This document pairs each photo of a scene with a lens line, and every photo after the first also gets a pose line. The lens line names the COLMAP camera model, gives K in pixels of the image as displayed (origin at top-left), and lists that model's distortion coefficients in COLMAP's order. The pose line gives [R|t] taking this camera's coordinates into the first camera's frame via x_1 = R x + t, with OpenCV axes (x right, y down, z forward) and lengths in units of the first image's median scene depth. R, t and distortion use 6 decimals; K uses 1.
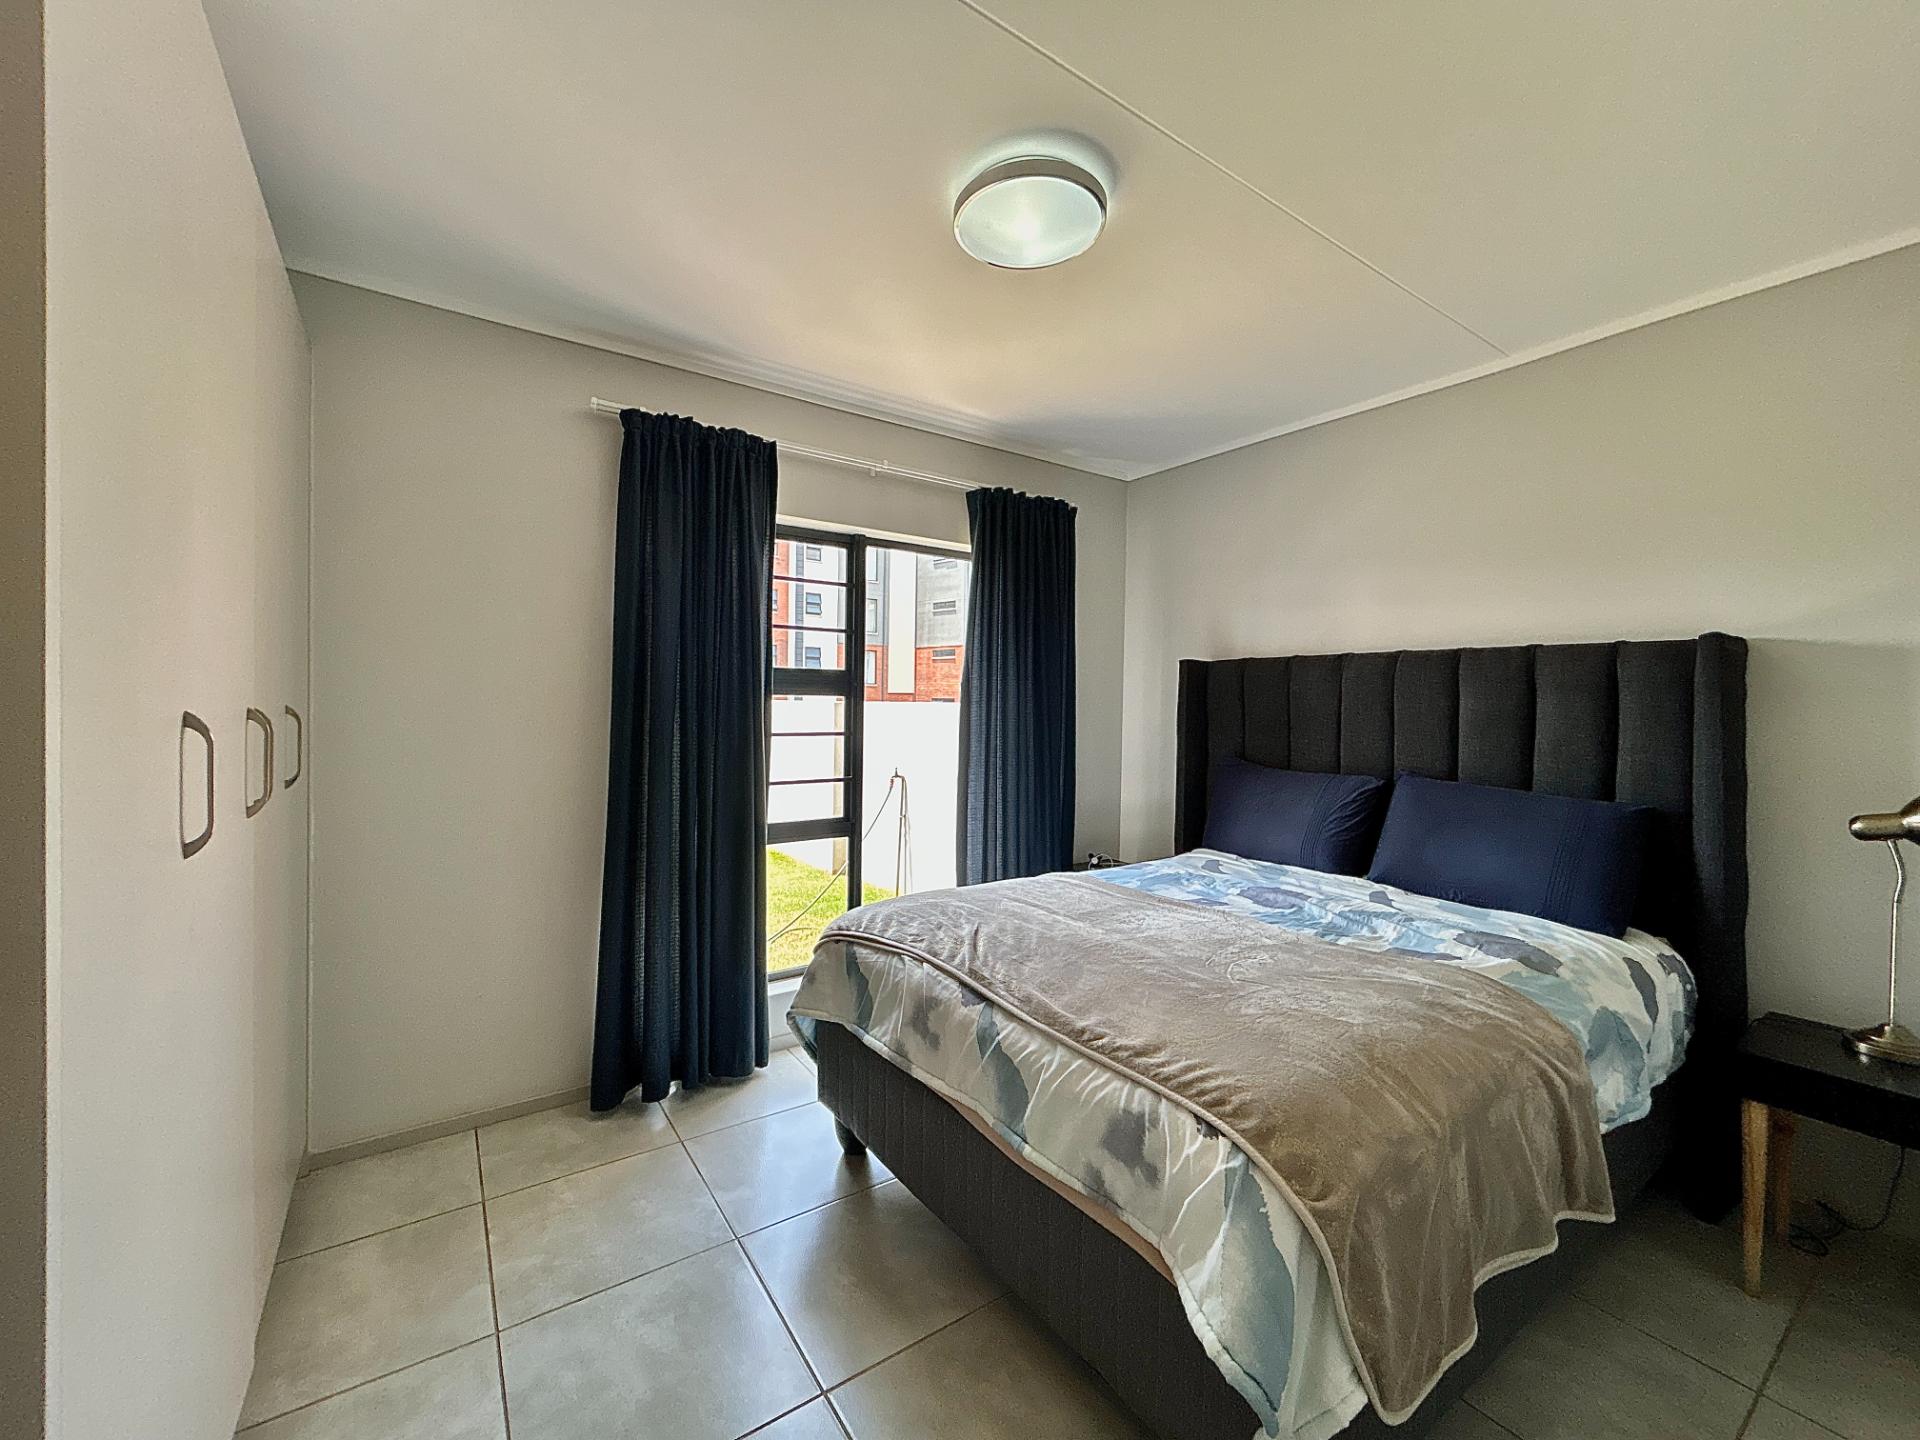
lens RADIAL K [[772.1, 0, 960.0], [0, 772.1, 720.0], [0, 0, 1]] dist [-0.000244, -0.000395]
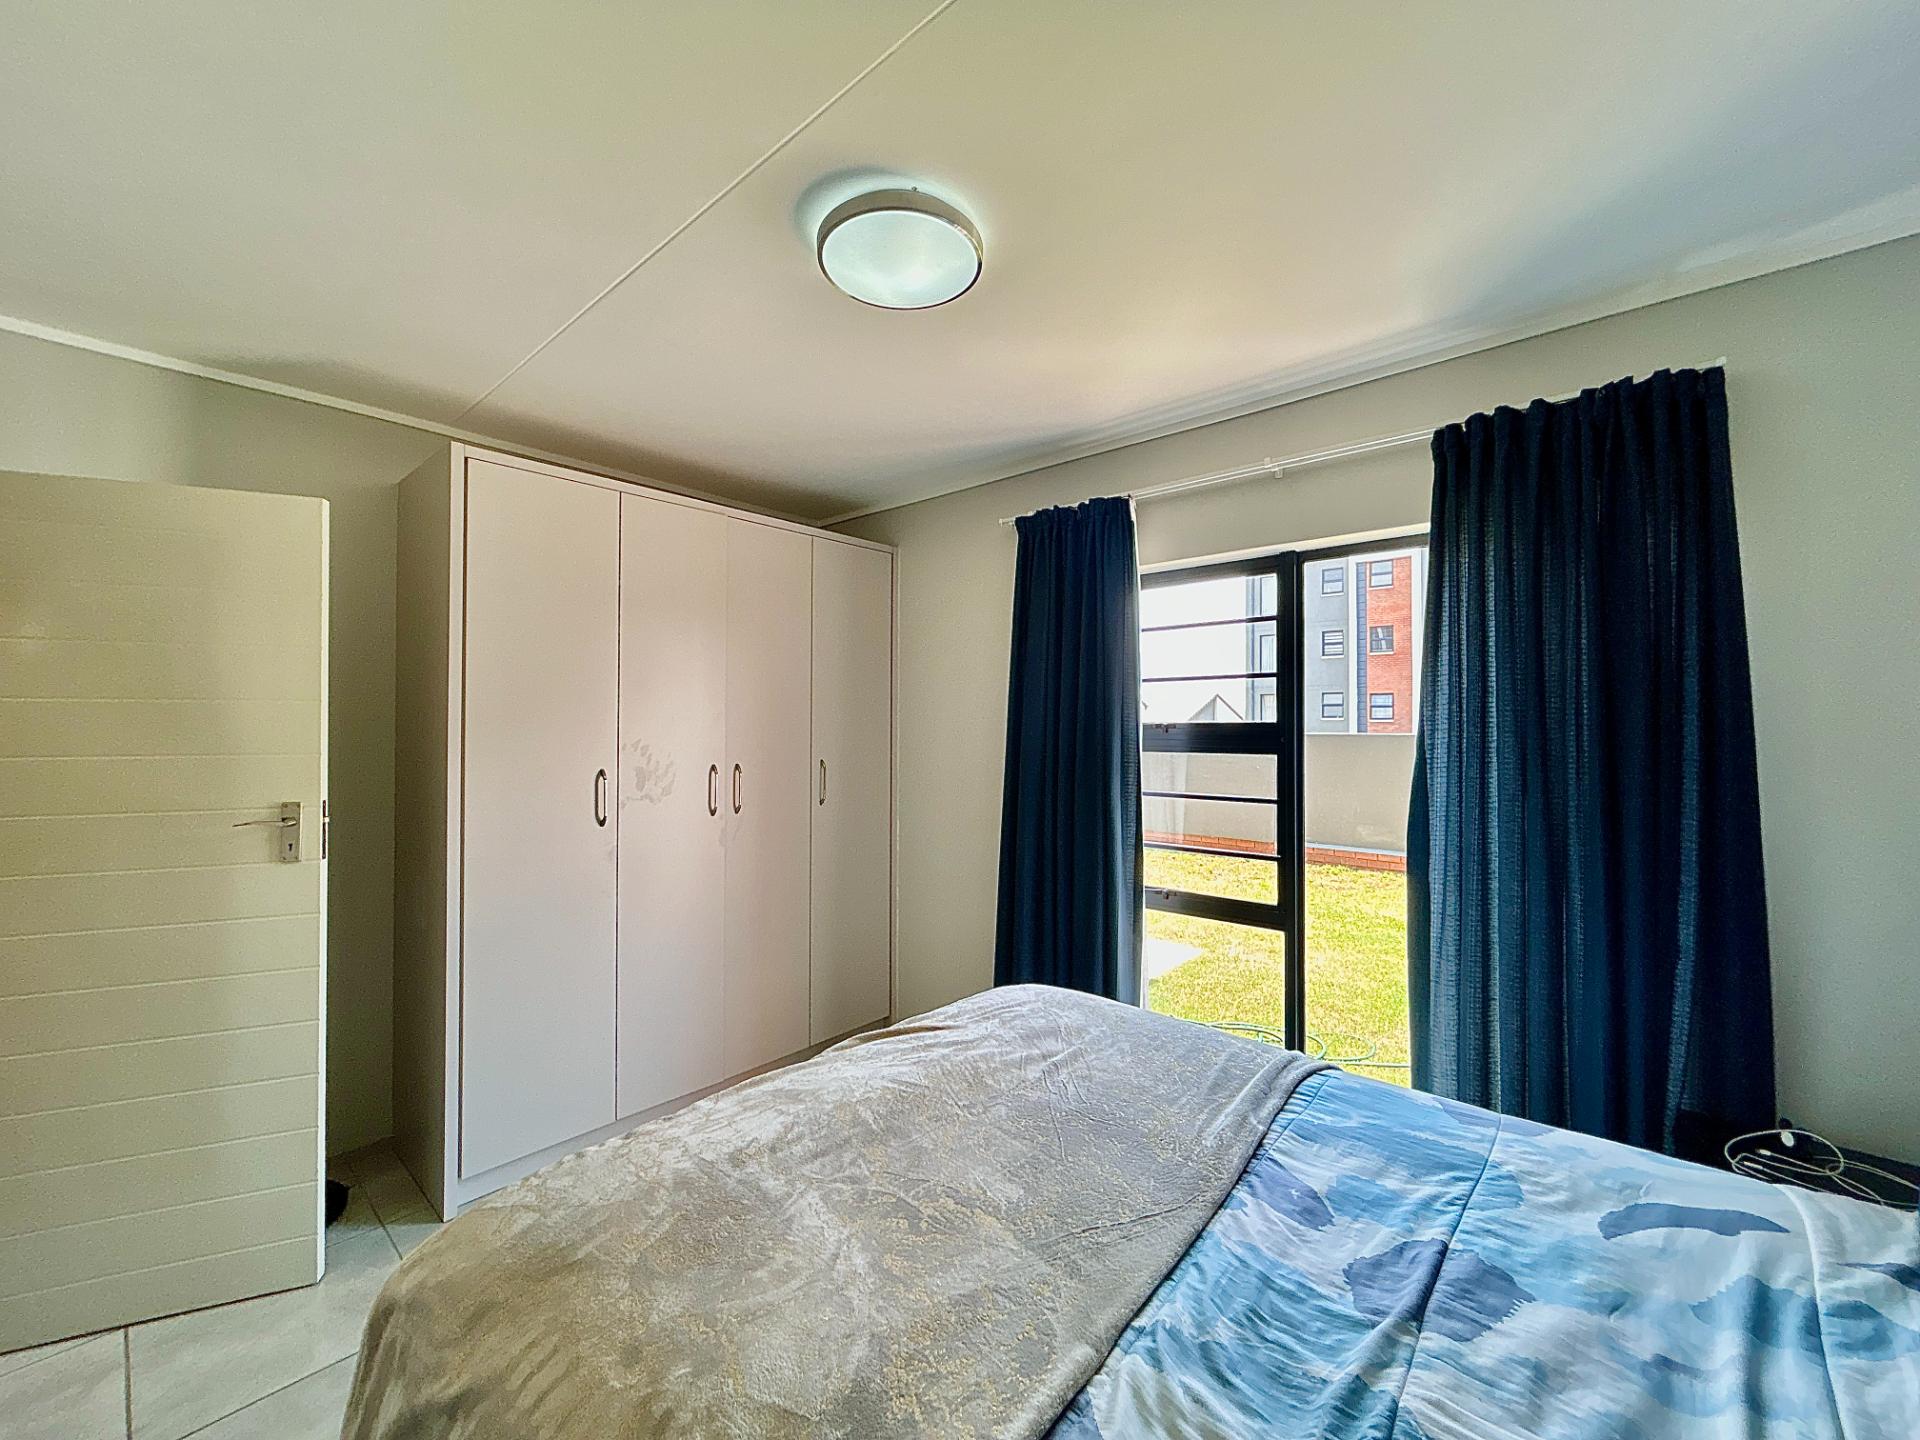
lens RADIAL K [[772.1, 0, 960.0], [0, 772.1, 720.0], [0, 0, 1]] dist [-0.000244, -0.000395]
pose [[0.239511, -0.028739, -0.970468, 0.553875], [-0.024345, 0.999070, -0.035594, -0.030838], [0.970588, 0.032151, 0.238588, 0.486154]]
